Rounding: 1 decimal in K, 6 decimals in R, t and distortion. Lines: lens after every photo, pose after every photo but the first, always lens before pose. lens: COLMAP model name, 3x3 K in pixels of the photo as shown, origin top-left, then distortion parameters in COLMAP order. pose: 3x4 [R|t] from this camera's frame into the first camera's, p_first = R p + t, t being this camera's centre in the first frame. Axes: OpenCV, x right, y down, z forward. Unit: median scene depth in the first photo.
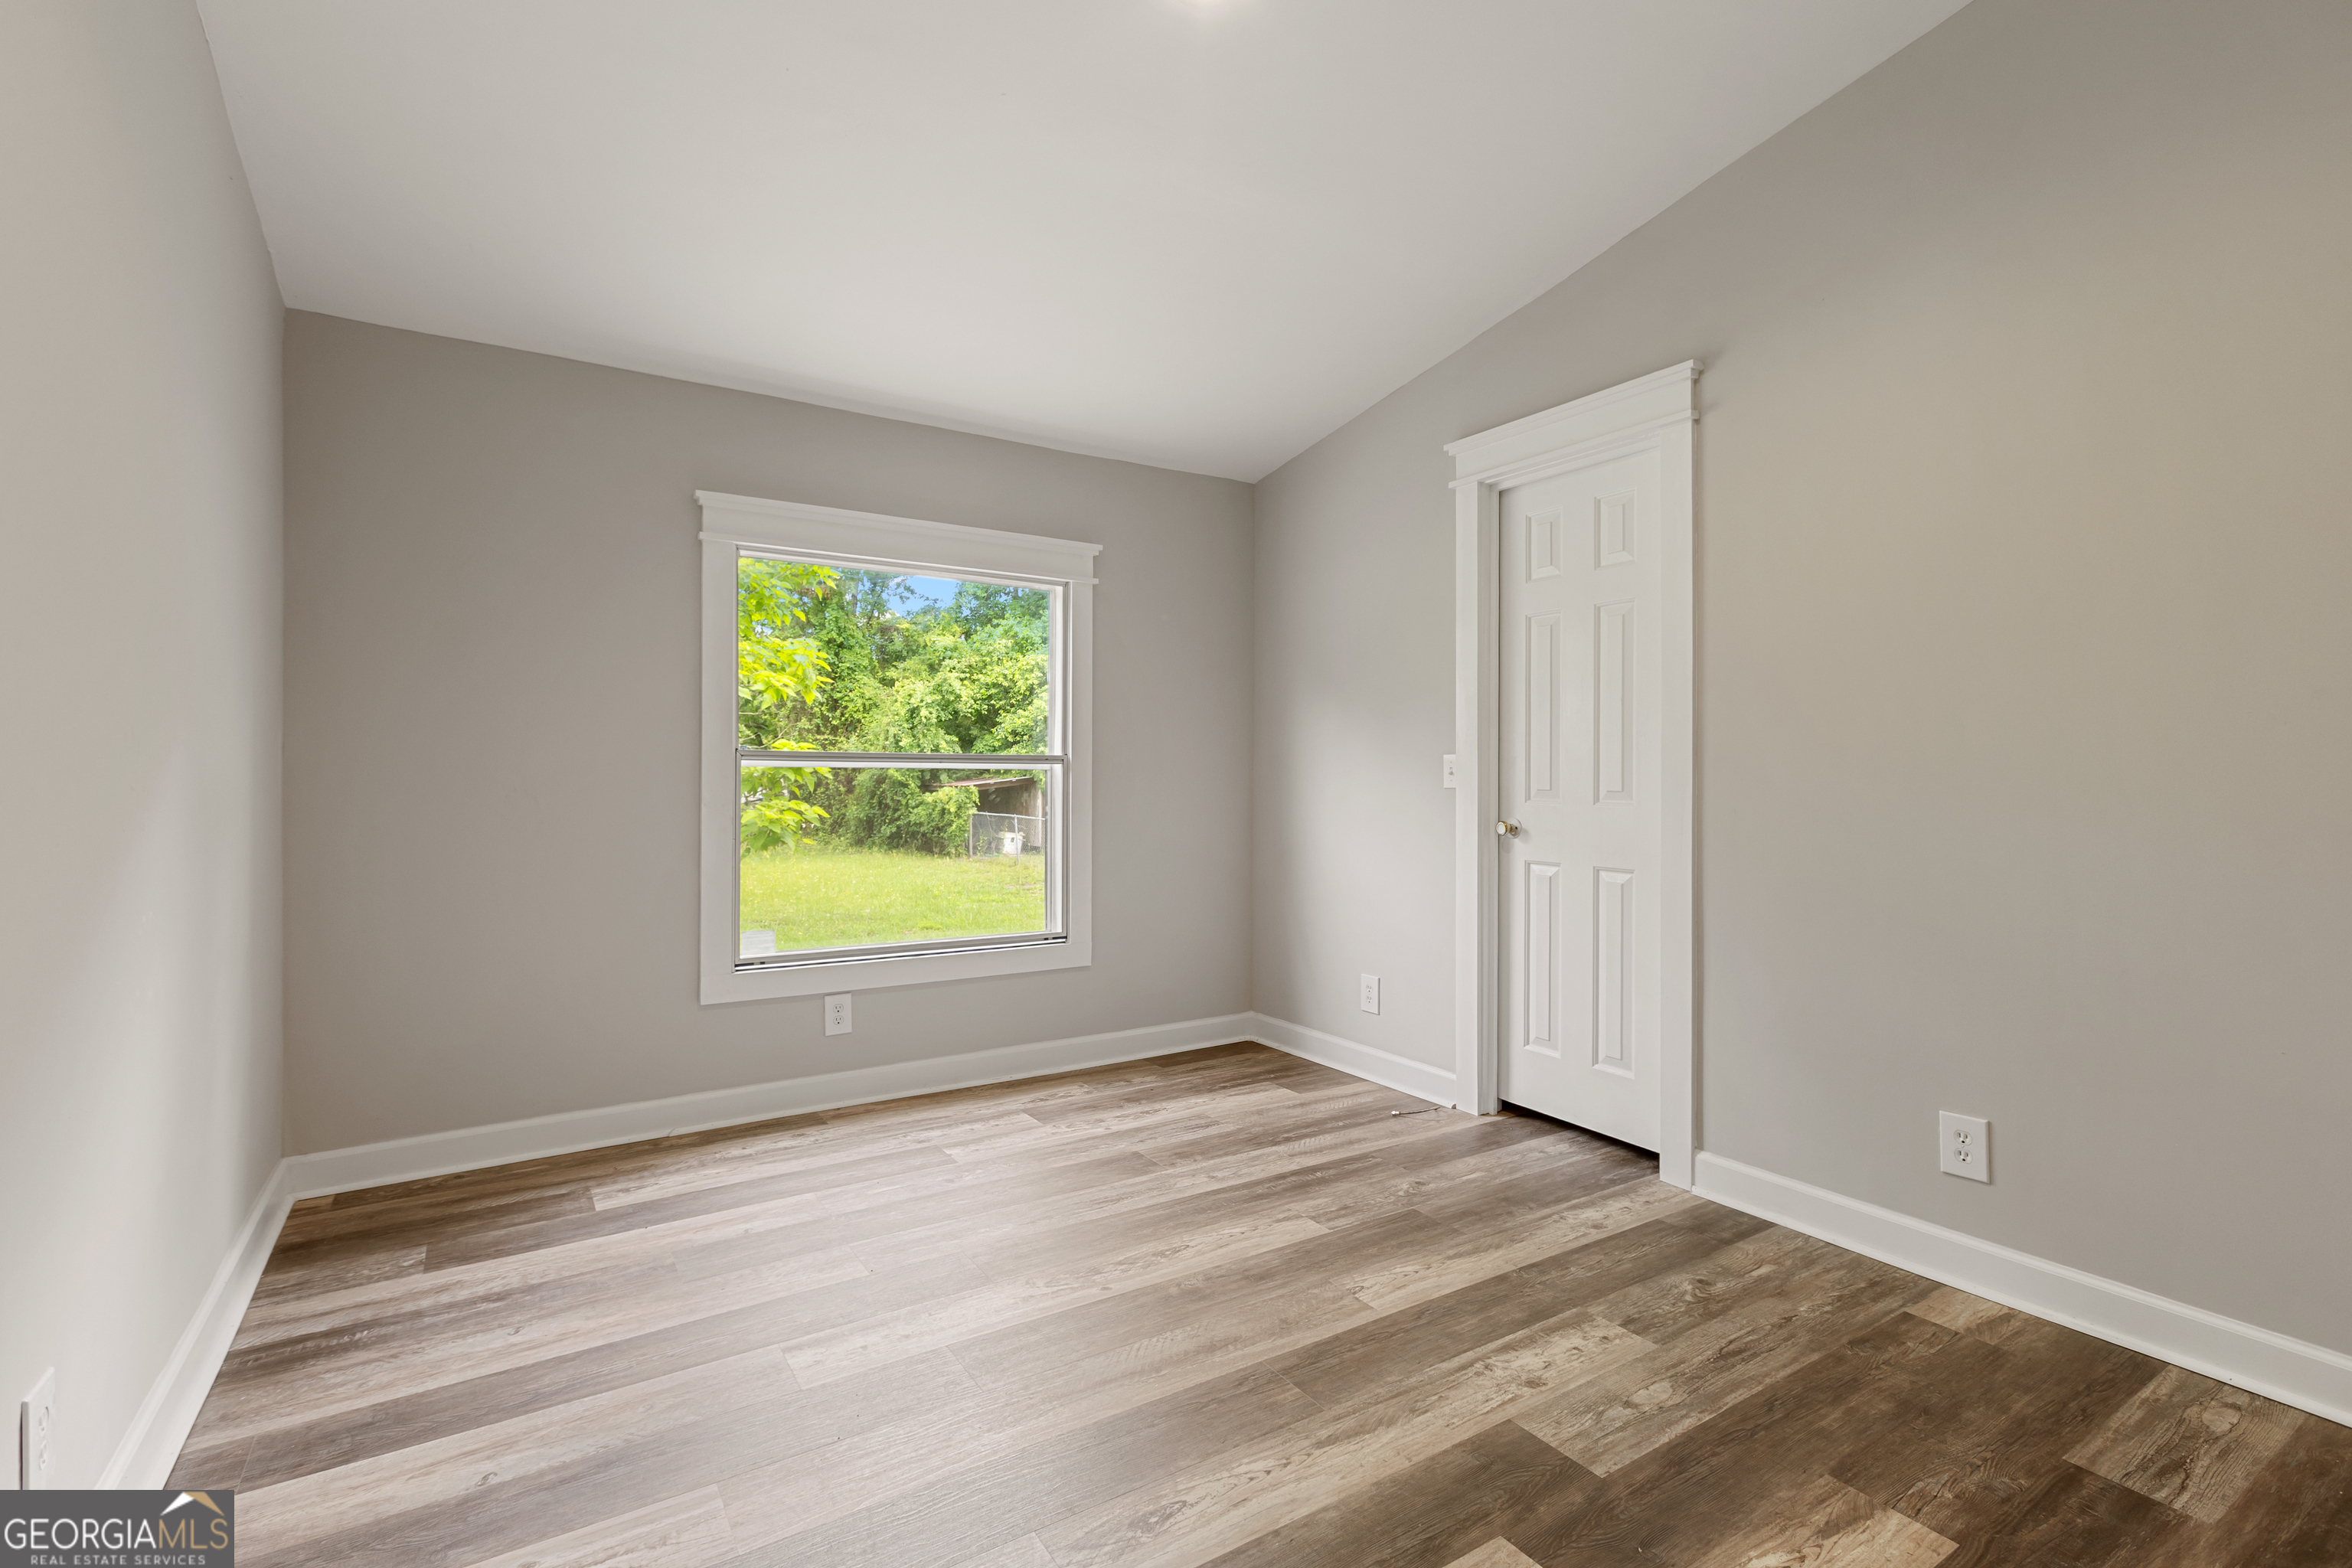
lens RADIAL K [[1064.6, 0, 1184.5], [0, 1064.6, 753.7], [0, 0, 1]] dist [0.003490, -0.001705]
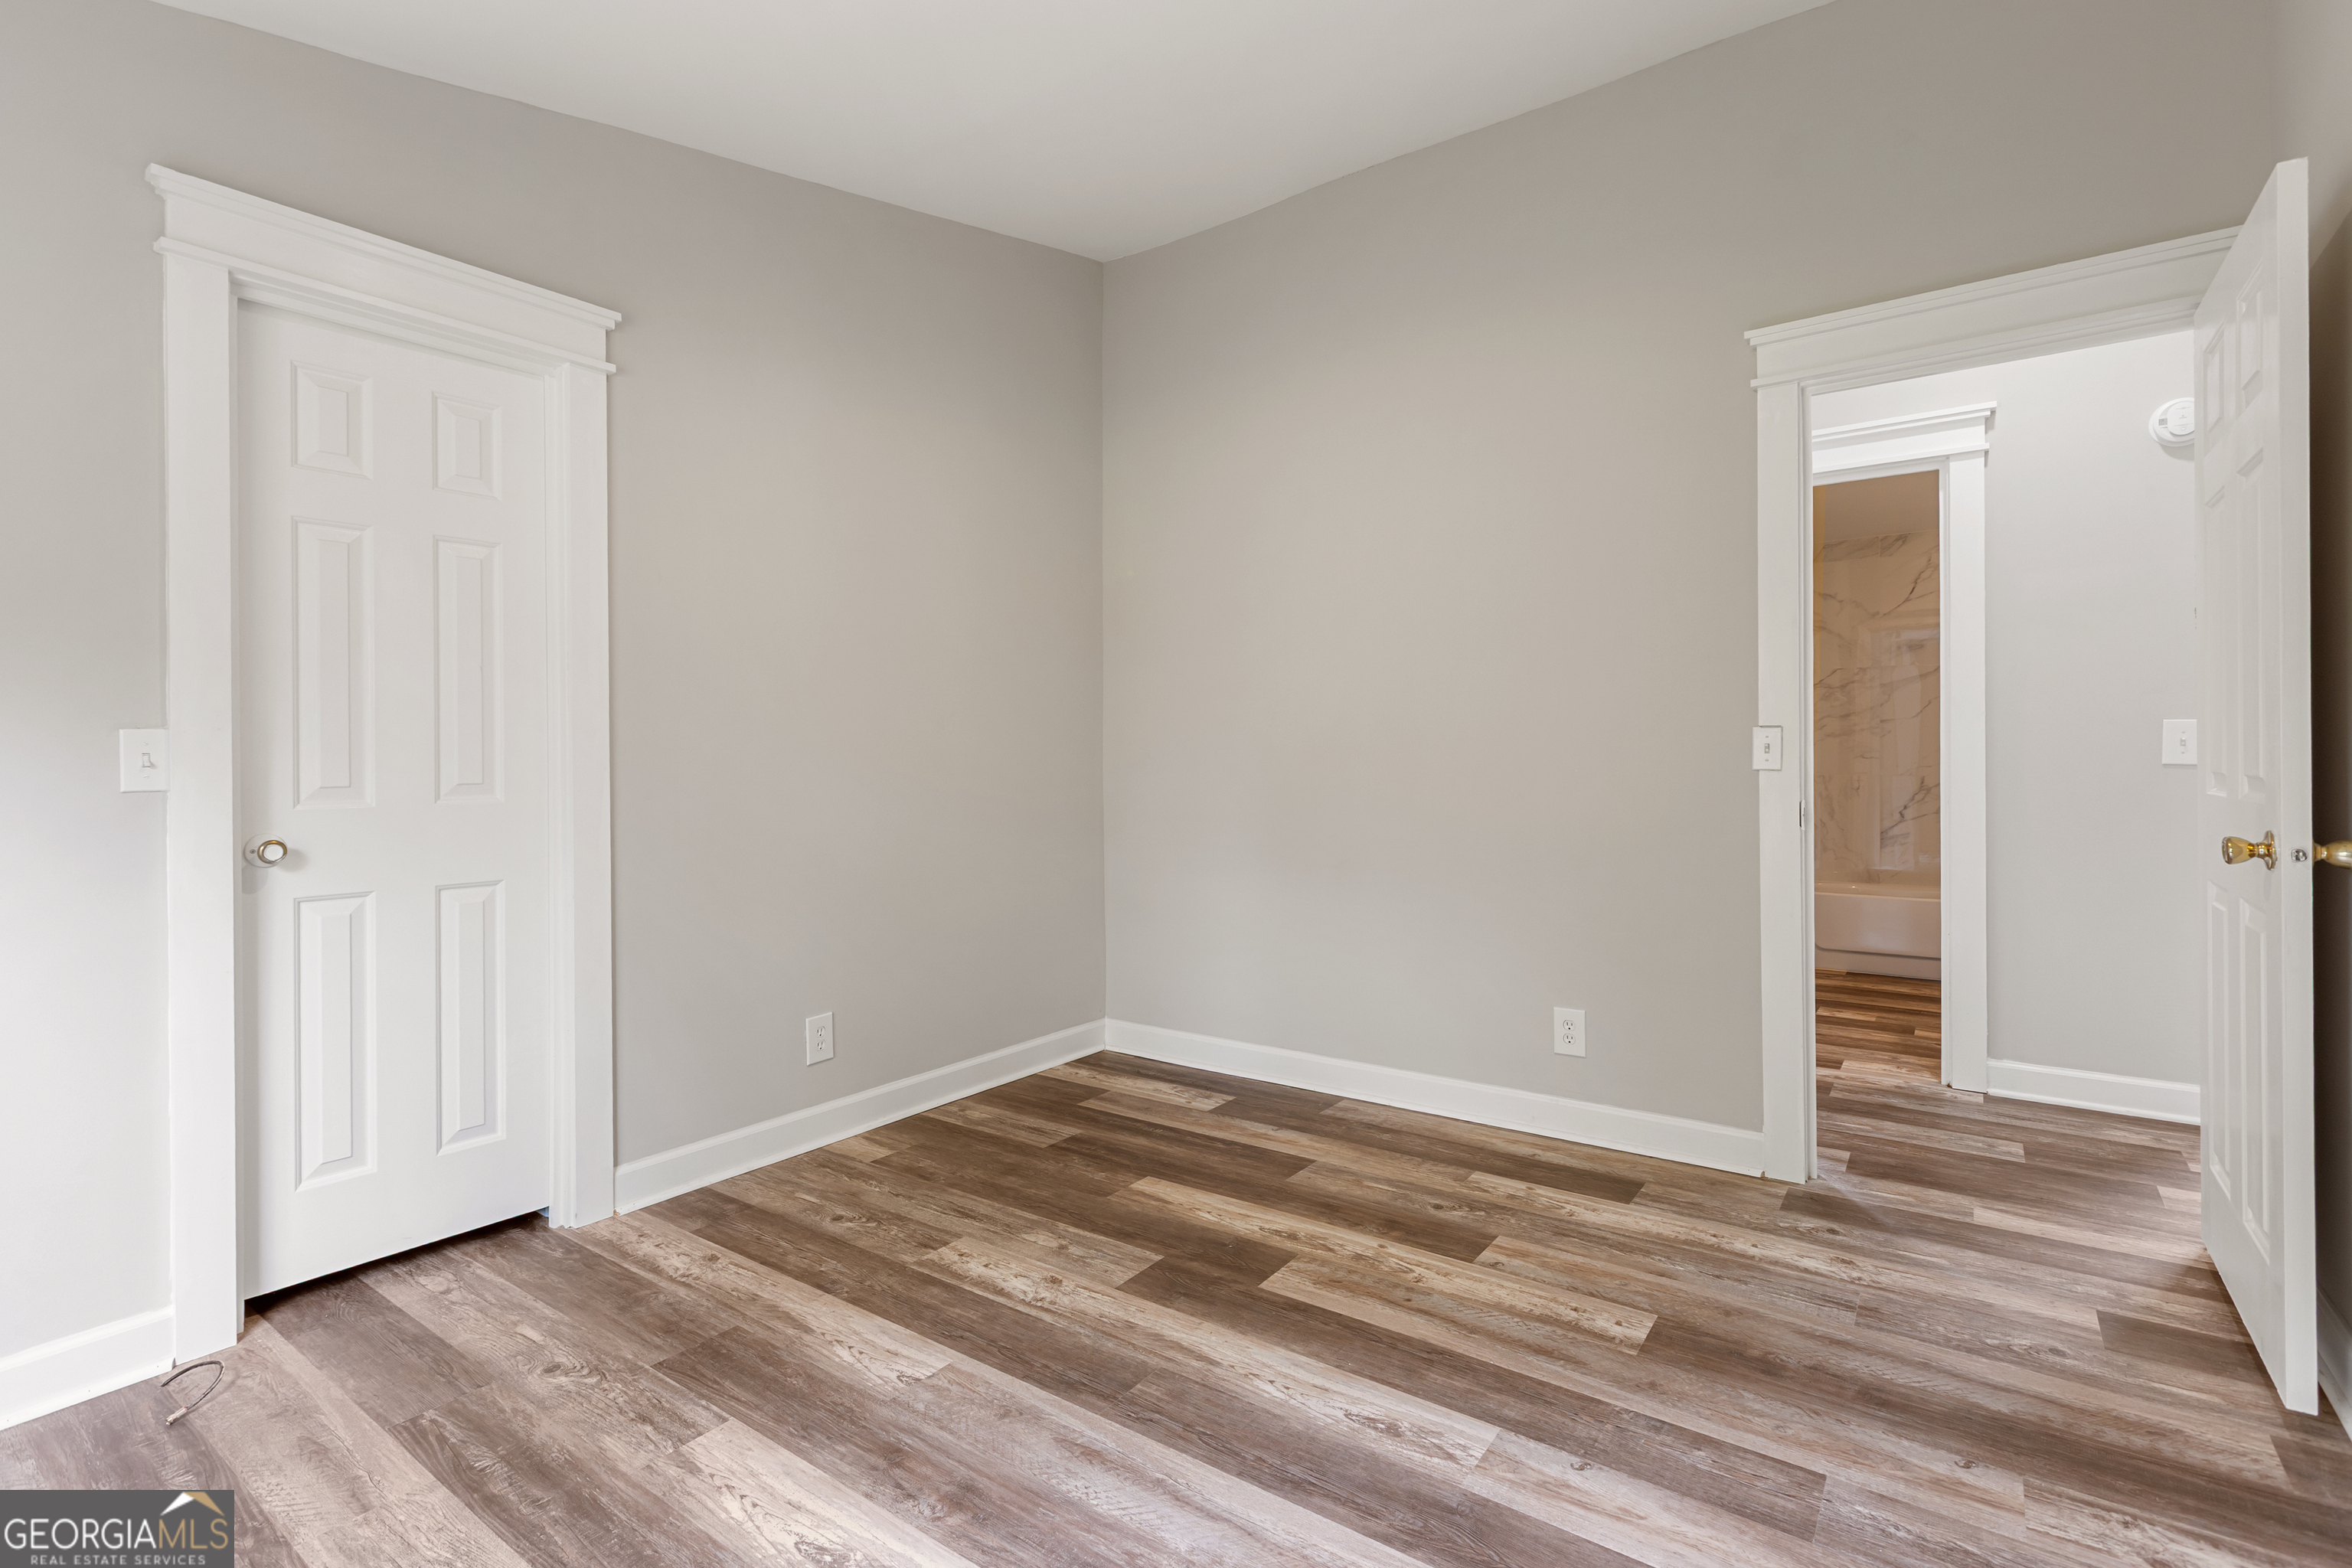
lens RADIAL K [[1064.6, 0, 1146.7], [0, 1064.6, 740.2], [0, 0, 1]] dist [0.003490, -0.001705]
pose [[-0.327688, 0.017938, 0.944616, -0.657996], [-0.005004, 0.999773, -0.020721, 0.023291], [-0.944773, -0.011517, -0.327524, 1.052695]]
